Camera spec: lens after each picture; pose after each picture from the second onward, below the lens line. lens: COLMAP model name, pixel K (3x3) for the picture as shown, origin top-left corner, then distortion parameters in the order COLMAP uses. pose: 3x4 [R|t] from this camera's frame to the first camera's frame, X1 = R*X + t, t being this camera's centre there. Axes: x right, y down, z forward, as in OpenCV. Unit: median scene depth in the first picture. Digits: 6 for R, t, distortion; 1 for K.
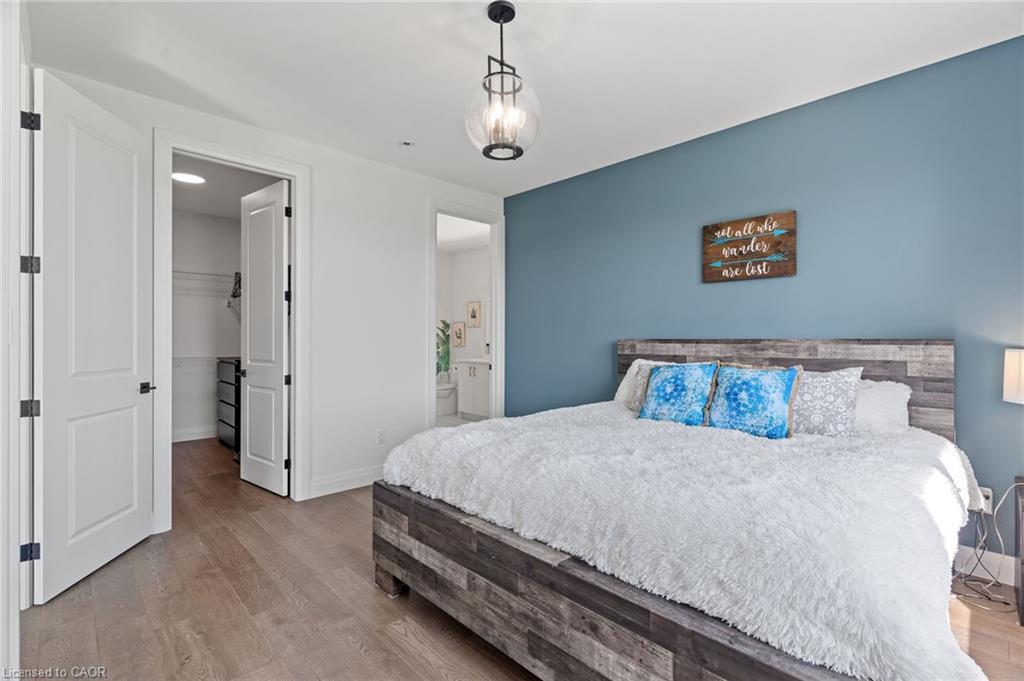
lens RADIAL K [[472.0, 0, 511.8], [0, 472.0, 328.8], [0, 0, 1]] dist [-0.005028, 0.000151]
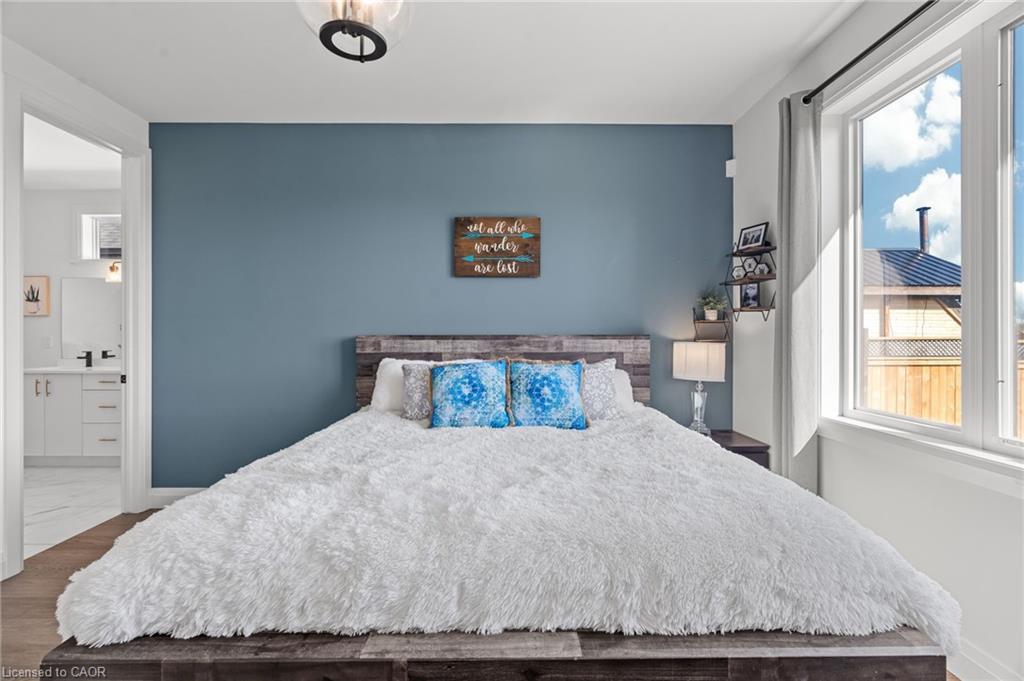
lens RADIAL K [[472.0, 0, 511.8], [0, 472.0, 328.8], [0, 0, 1]] dist [-0.005028, 0.000151]
pose [[0.686809, 0.008473, 0.726789, -0.269005], [-0.013969, 0.999901, 0.001543, 0.007571], [-0.726704, -0.011212, 0.686859, 0.326147]]
